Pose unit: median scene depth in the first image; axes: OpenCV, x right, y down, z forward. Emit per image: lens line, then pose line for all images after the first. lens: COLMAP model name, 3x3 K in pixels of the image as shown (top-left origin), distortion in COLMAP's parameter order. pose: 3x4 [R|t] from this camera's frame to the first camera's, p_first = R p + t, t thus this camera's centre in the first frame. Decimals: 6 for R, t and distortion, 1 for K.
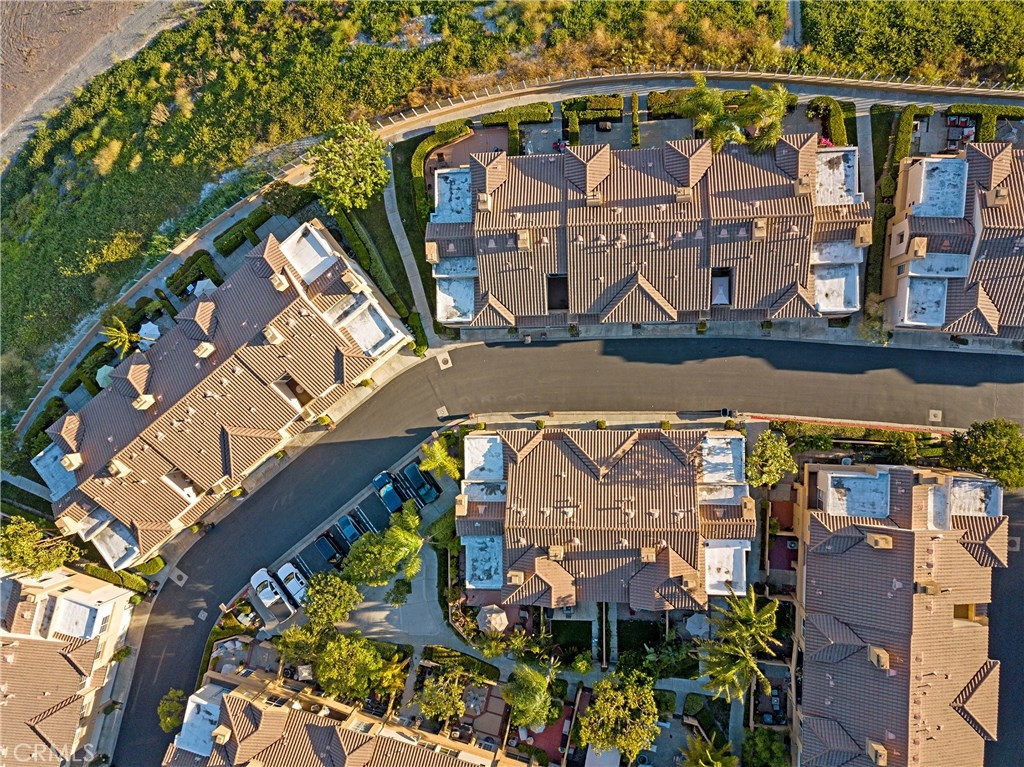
lens RADIAL K [[768.5, 0, 512.0], [0, 768.5, 383.5], [0, 0, 1]] dist [0.029320, 0.007549]
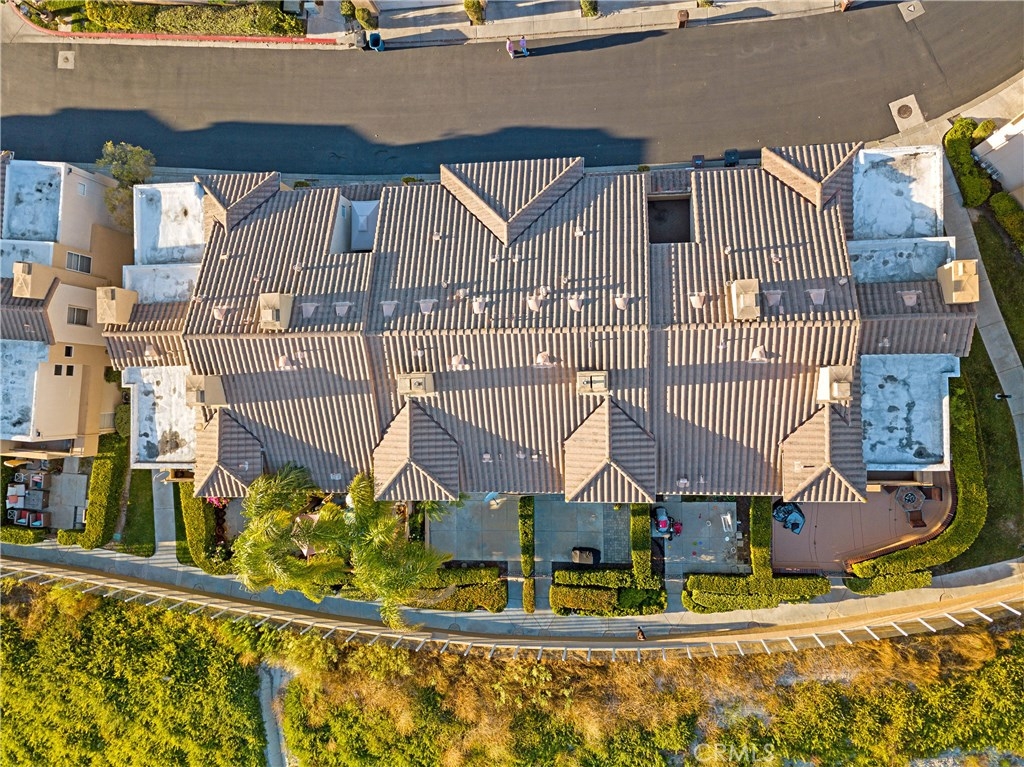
lens RADIAL K [[768.5, 0, 512.0], [0, 768.5, 383.5], [0, 0, 1]] dist [0.029320, 0.007549]
pose [[-0.961518, 0.001879, 0.274735, 0.021146], [0.001864, -0.999909, 0.013365, -0.229969], [0.274735, 0.013363, 0.961427, 0.488418]]
